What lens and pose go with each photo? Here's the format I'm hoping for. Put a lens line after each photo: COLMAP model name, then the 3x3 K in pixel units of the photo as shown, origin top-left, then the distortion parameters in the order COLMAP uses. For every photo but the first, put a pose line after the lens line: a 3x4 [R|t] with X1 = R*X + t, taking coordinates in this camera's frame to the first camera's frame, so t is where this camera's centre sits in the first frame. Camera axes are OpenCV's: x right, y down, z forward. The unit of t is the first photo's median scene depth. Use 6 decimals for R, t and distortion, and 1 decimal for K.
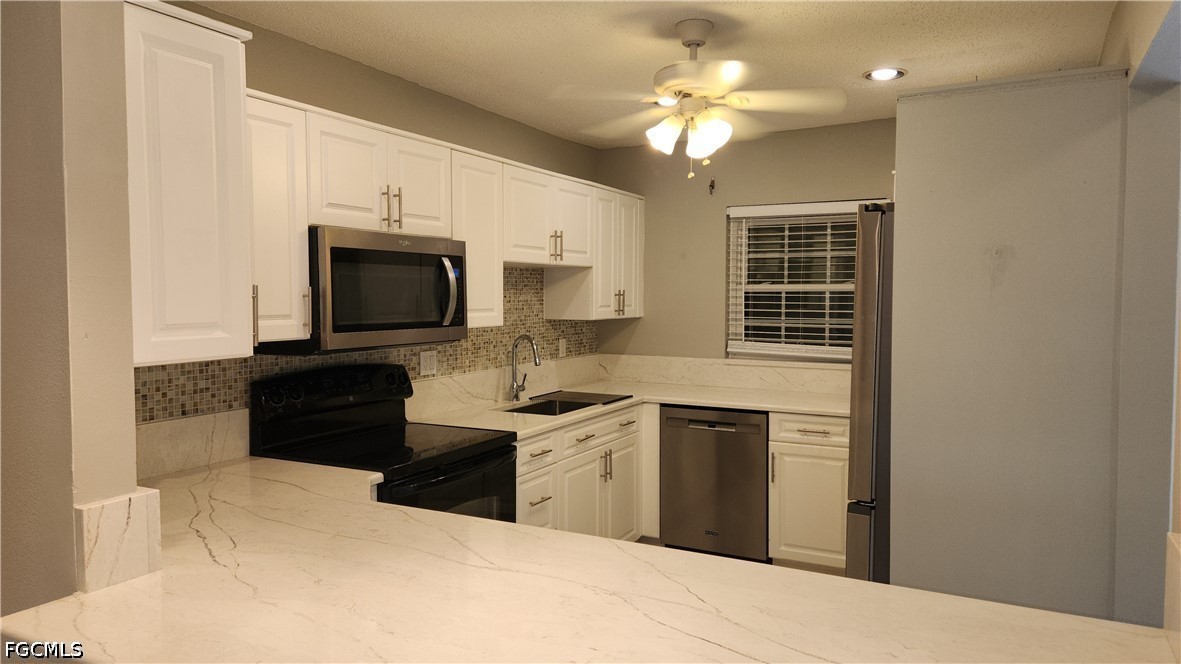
lens RADIAL K [[781.9, 0, 599.4], [0, 781.9, 332.7], [0, 0, 1]] dist [0.082907, -0.083034]
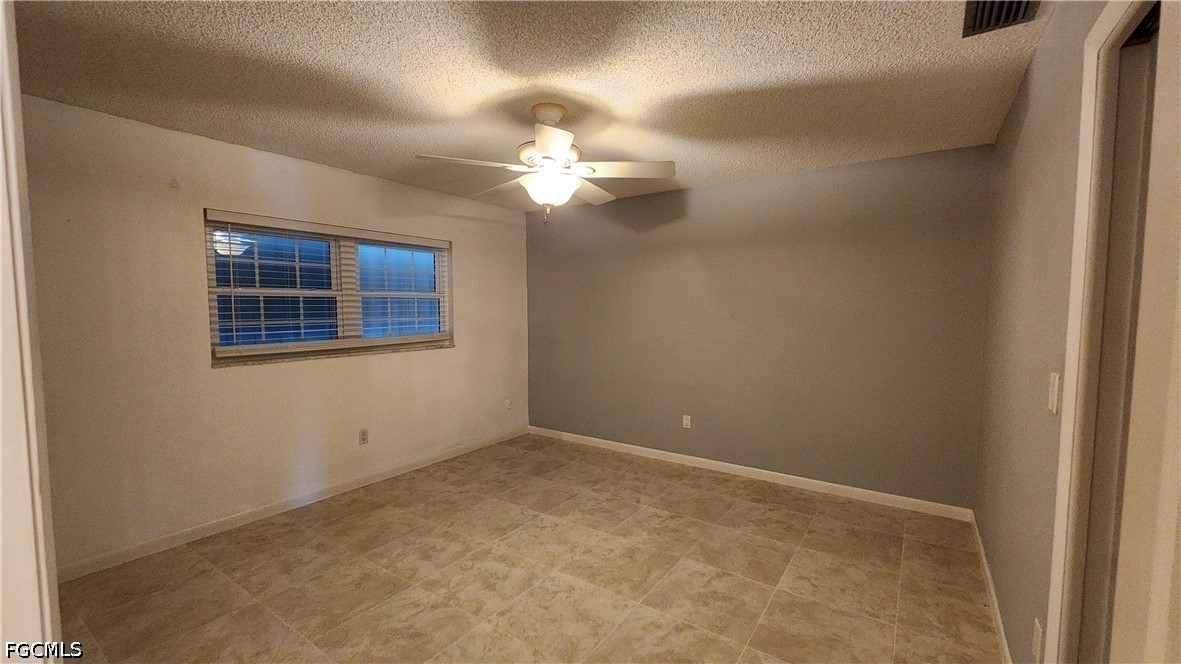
lens RADIAL K [[477.5, 0, 594.2], [0, 477.5, 332.2], [0, 0, 1]] dist [0.002705, -0.000182]
pose [[0.124789, -0.059796, 0.990380, -0.408923], [0.045058, 0.997494, 0.054549, -0.017419], [-0.991160, 0.037818, 0.127170, 0.487976]]
